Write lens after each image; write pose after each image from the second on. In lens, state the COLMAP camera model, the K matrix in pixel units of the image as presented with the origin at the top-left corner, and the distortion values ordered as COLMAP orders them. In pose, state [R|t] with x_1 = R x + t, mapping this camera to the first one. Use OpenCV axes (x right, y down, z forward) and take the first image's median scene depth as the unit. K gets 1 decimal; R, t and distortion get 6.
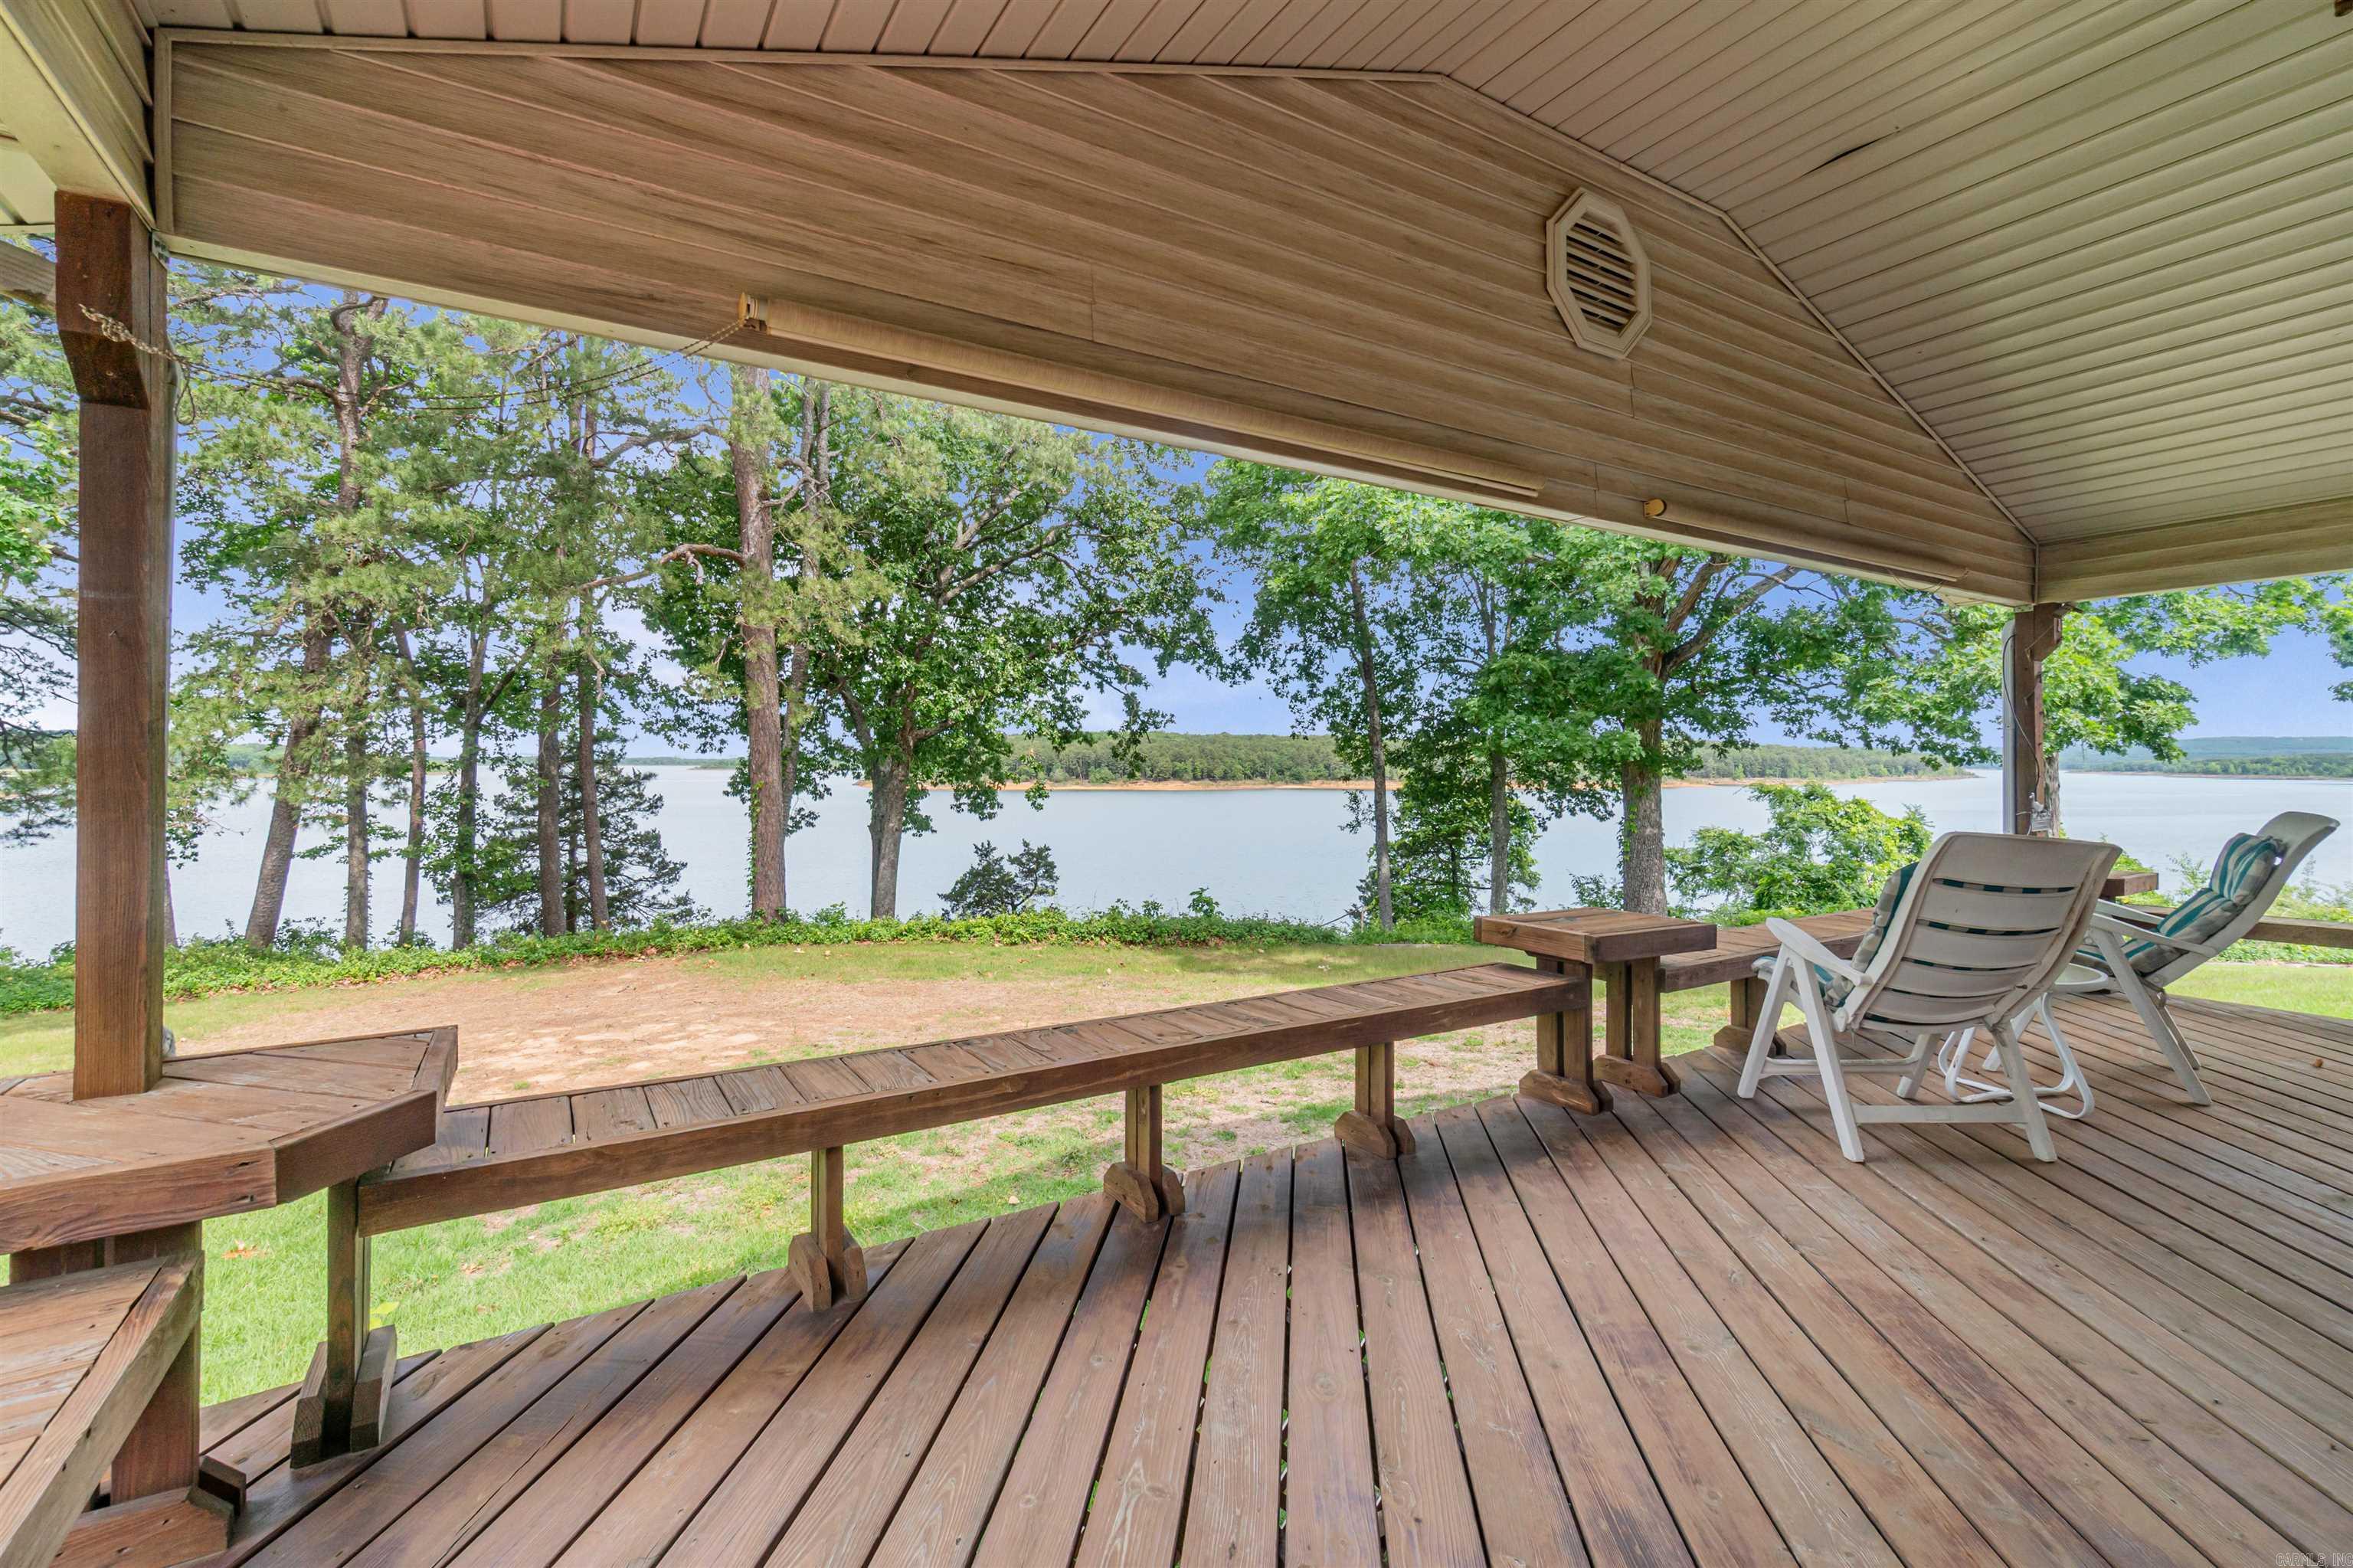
lens RADIAL K [[1021.2, 0, 1159.2], [0, 1021.2, 782.6], [0, 0, 1]] dist [-0.004812, -0.000415]
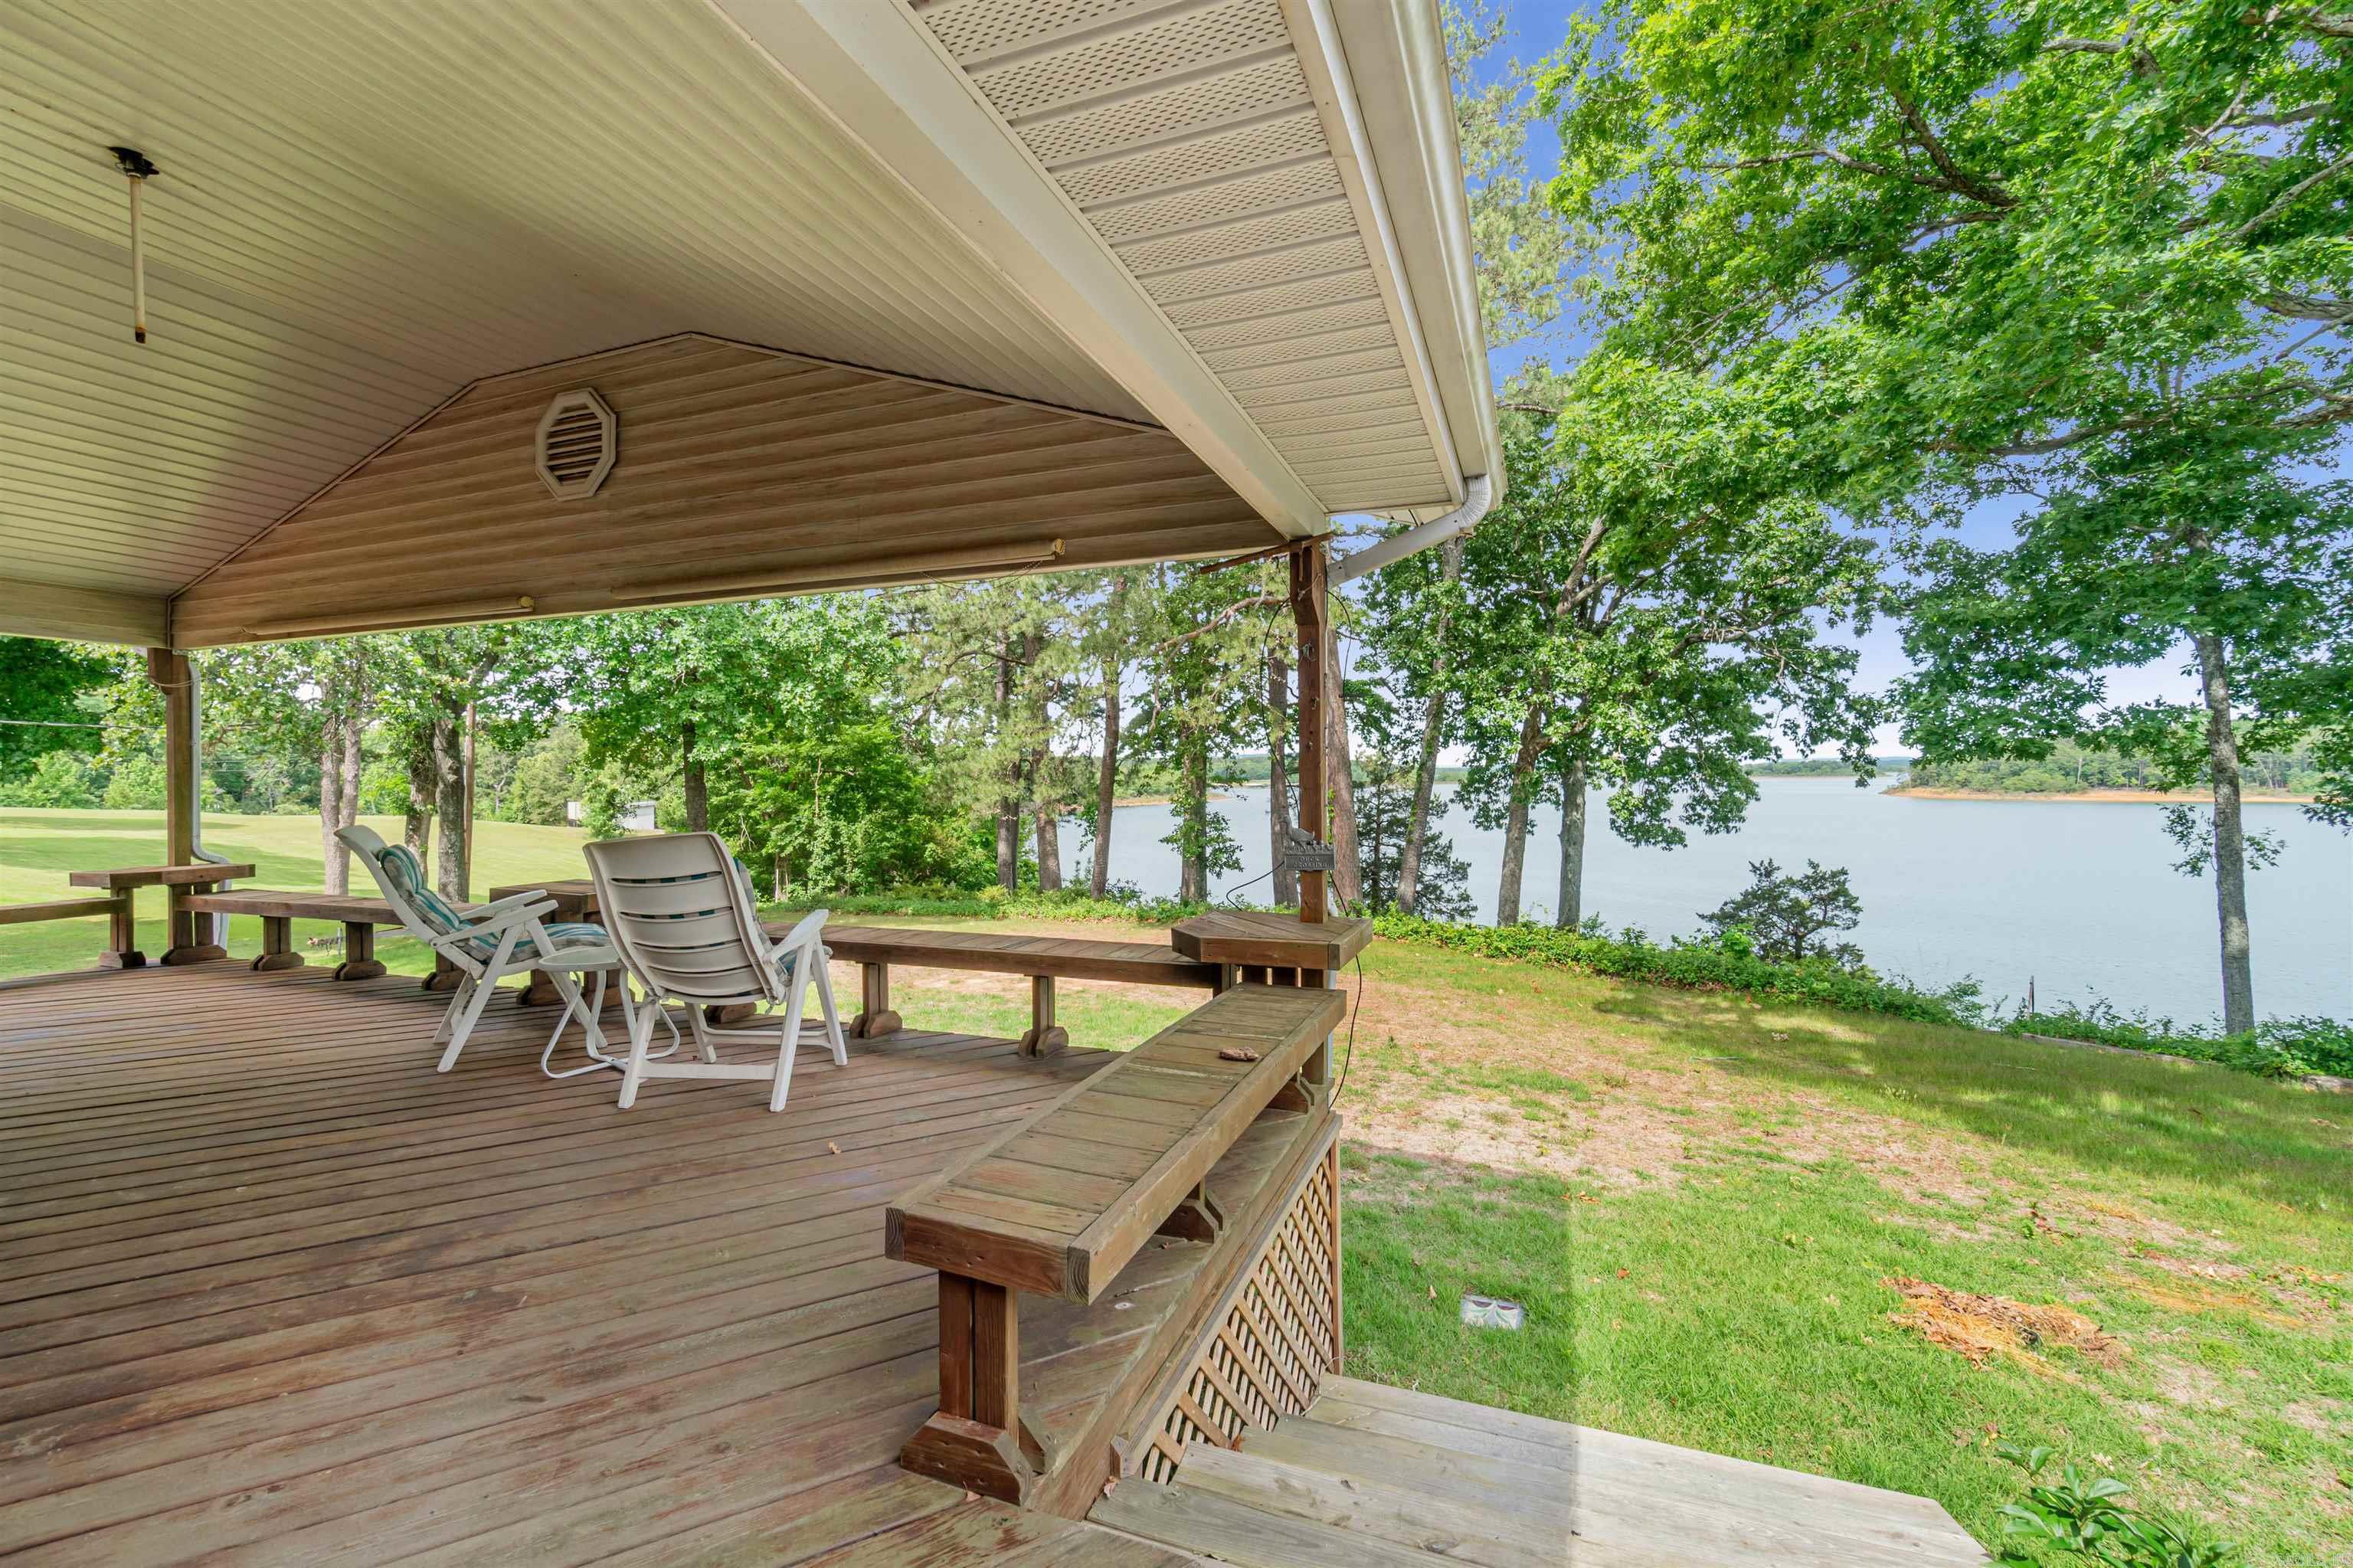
lens RADIAL K [[1021.2, 0, 1159.2], [0, 1021.2, 782.6], [0, 0, 1]] dist [-0.004812, -0.000415]
pose [[0.596423, -0.004815, -0.802656, 0.313770], [0.001729, 0.999987, -0.004714, -0.004700], [0.802668, 0.001423, 0.596424, 0.127442]]
